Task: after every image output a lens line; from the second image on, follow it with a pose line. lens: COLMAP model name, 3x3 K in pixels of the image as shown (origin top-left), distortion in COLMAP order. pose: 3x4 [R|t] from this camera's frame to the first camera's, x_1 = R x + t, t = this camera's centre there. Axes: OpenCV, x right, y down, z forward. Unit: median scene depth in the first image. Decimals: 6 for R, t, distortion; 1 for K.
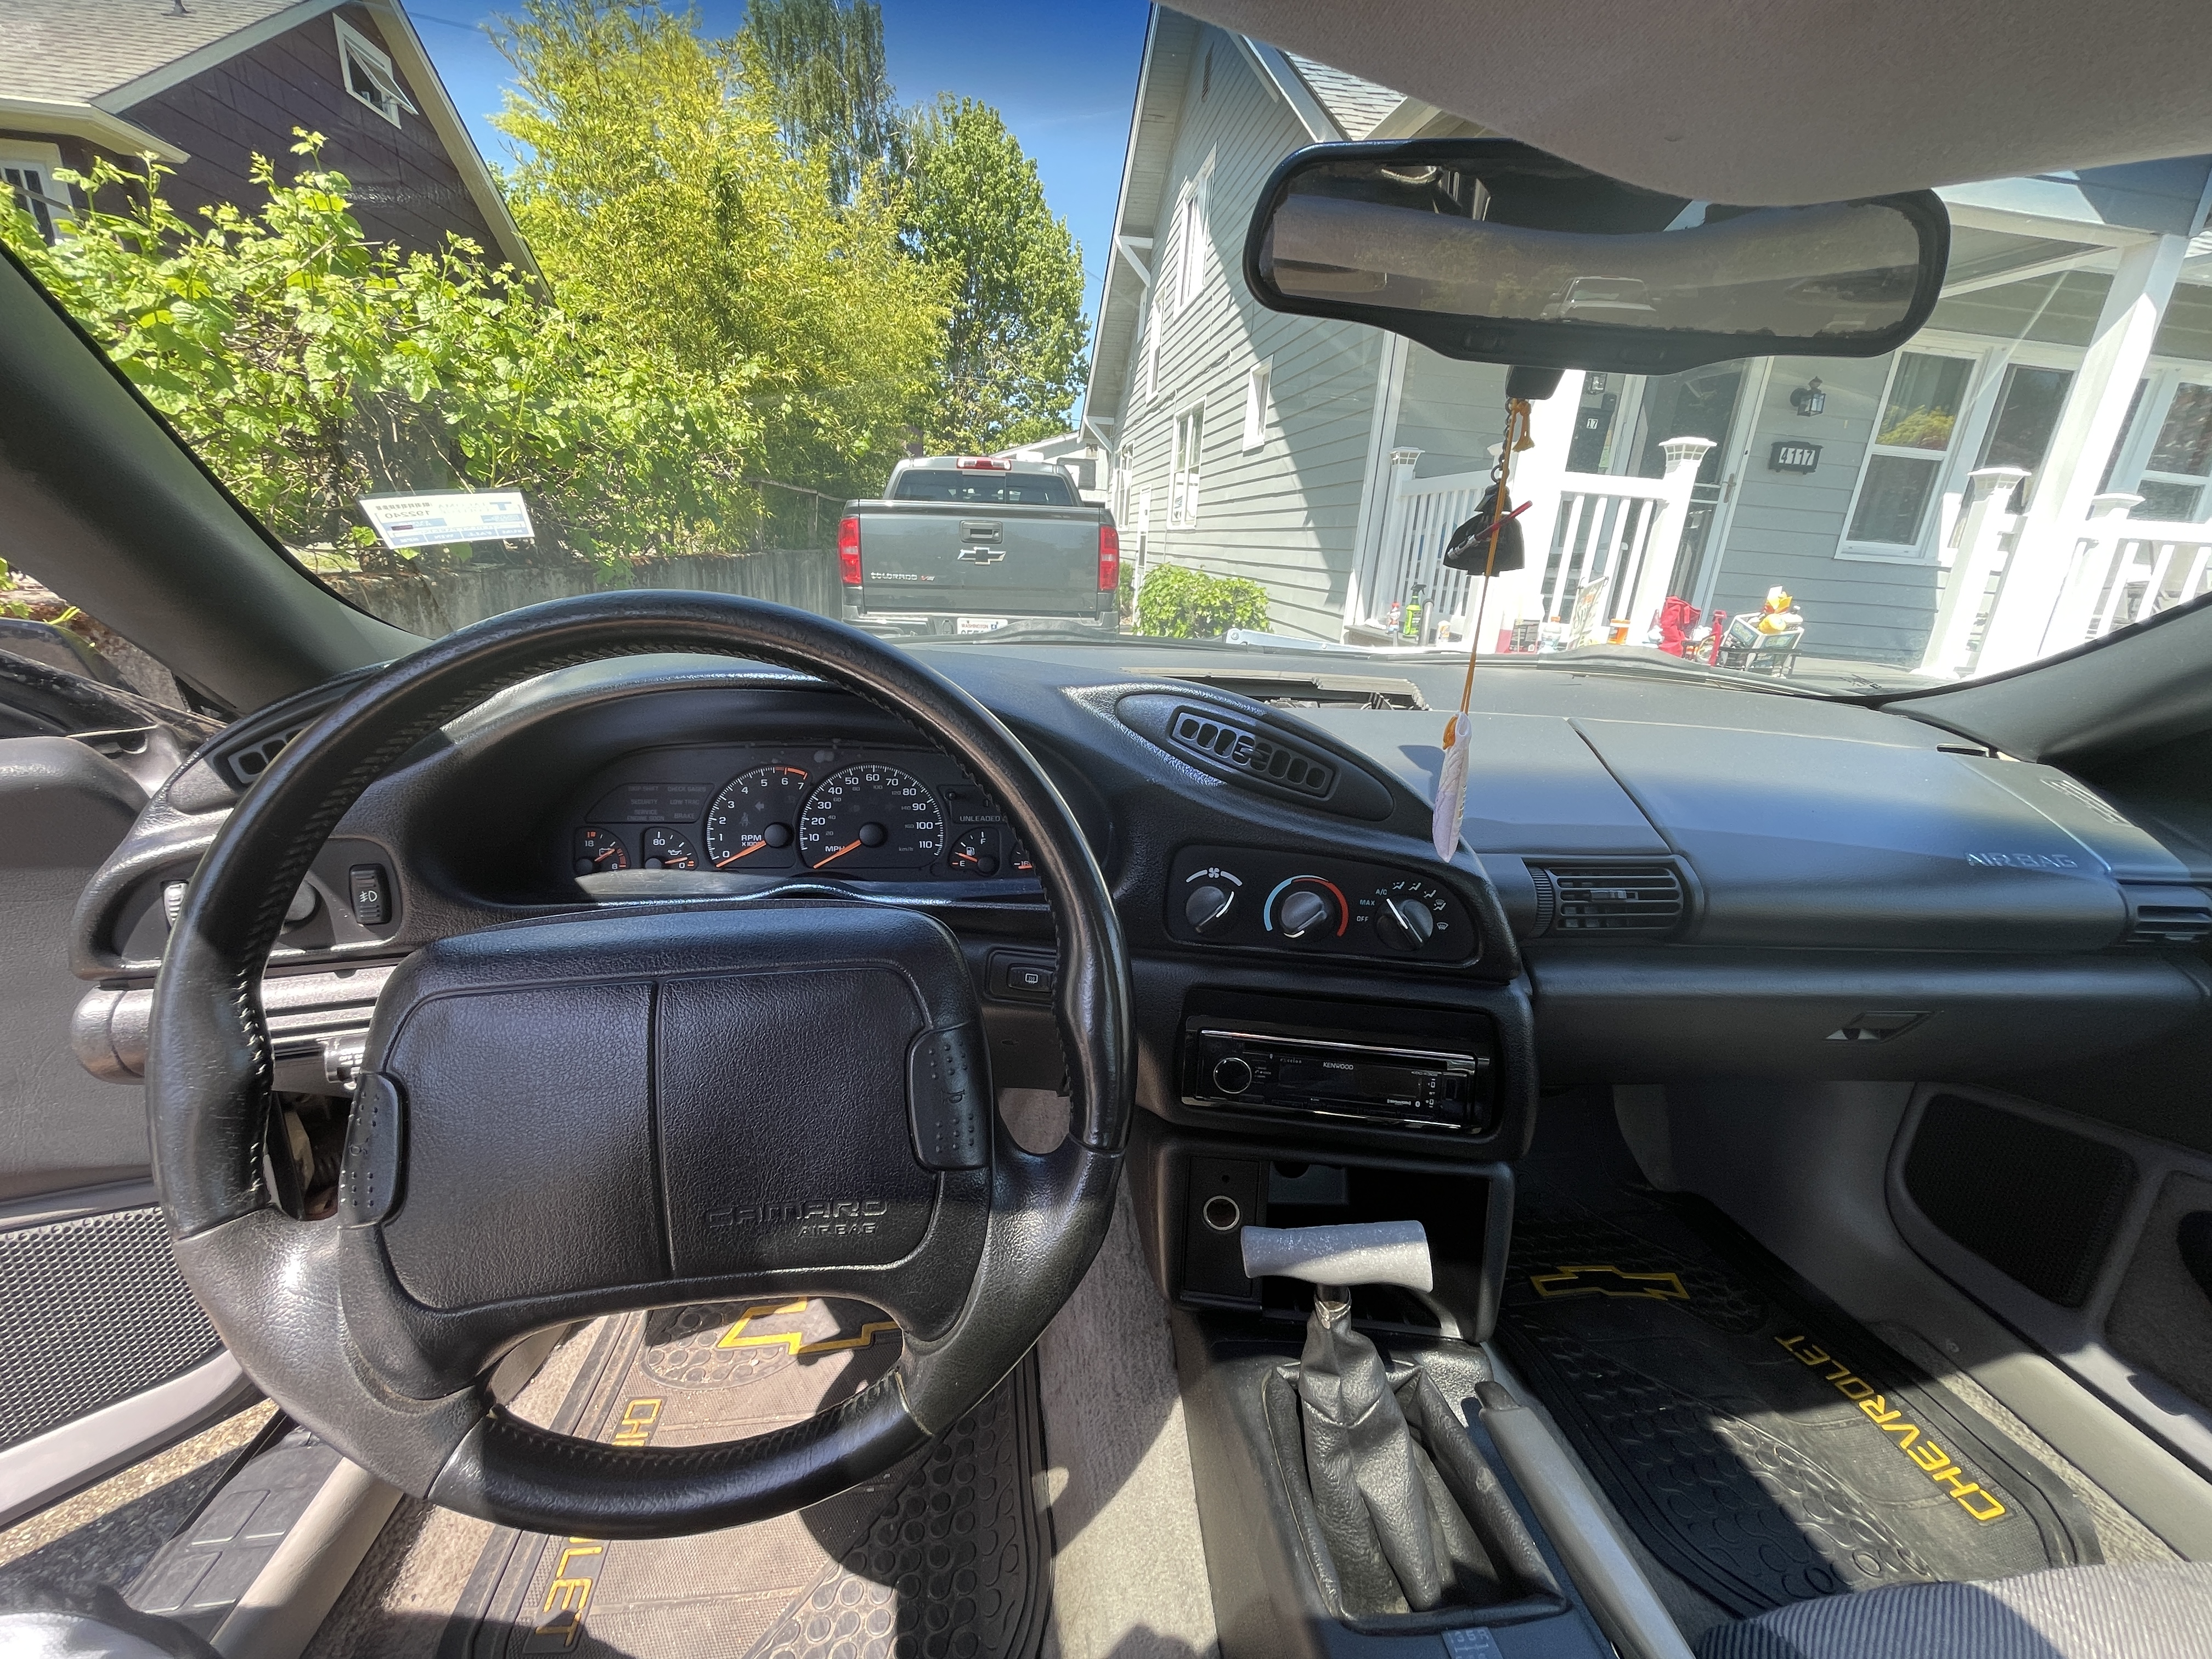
lens RADIAL K [[889.2, 0, 1095.5], [0, 889.2, 838.1], [0, 0, 1]] dist [-0.008091, 0.000123]
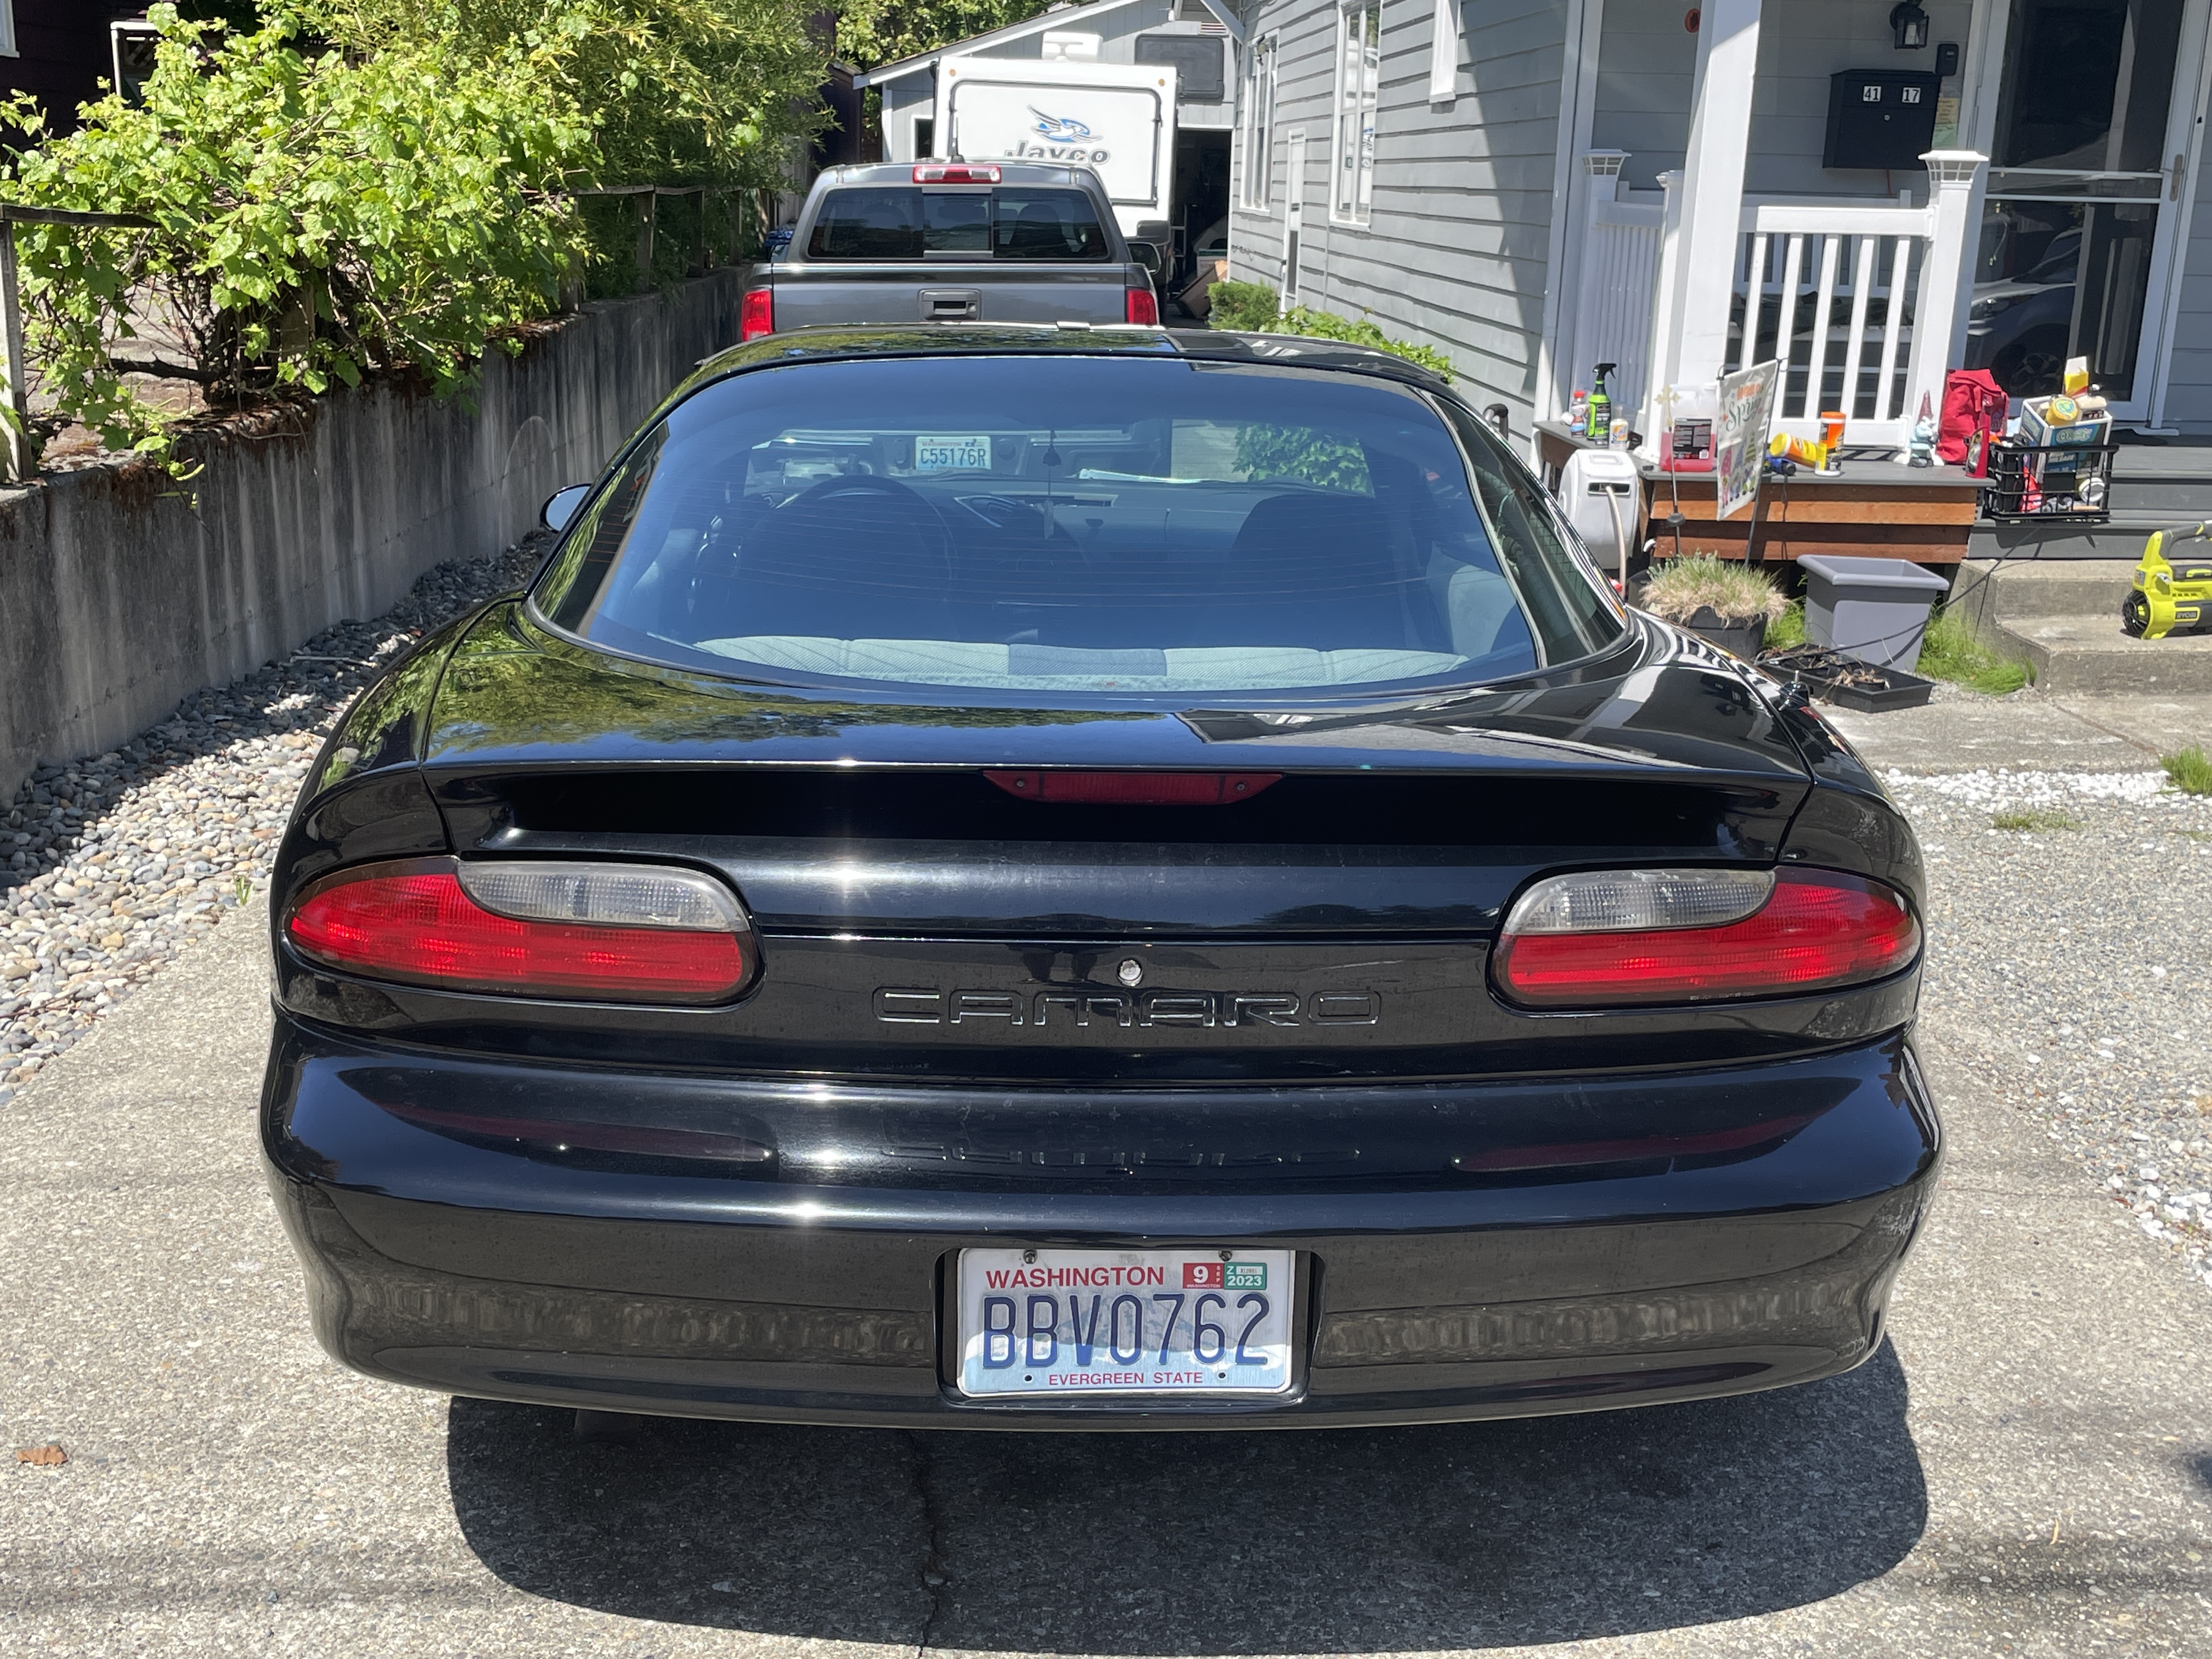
lens RADIAL K [[2389.1, 0, 1108.1], [0, 2389.1, 823.3], [0, 0, 1]] dist [0.044833, 0.000000]
pose [[0.997217, -0.013055, -0.073408, 0.121319], [0.008694, 0.998196, -0.059412, 0.161357], [0.074051, 0.058609, 0.995531, -0.793333]]
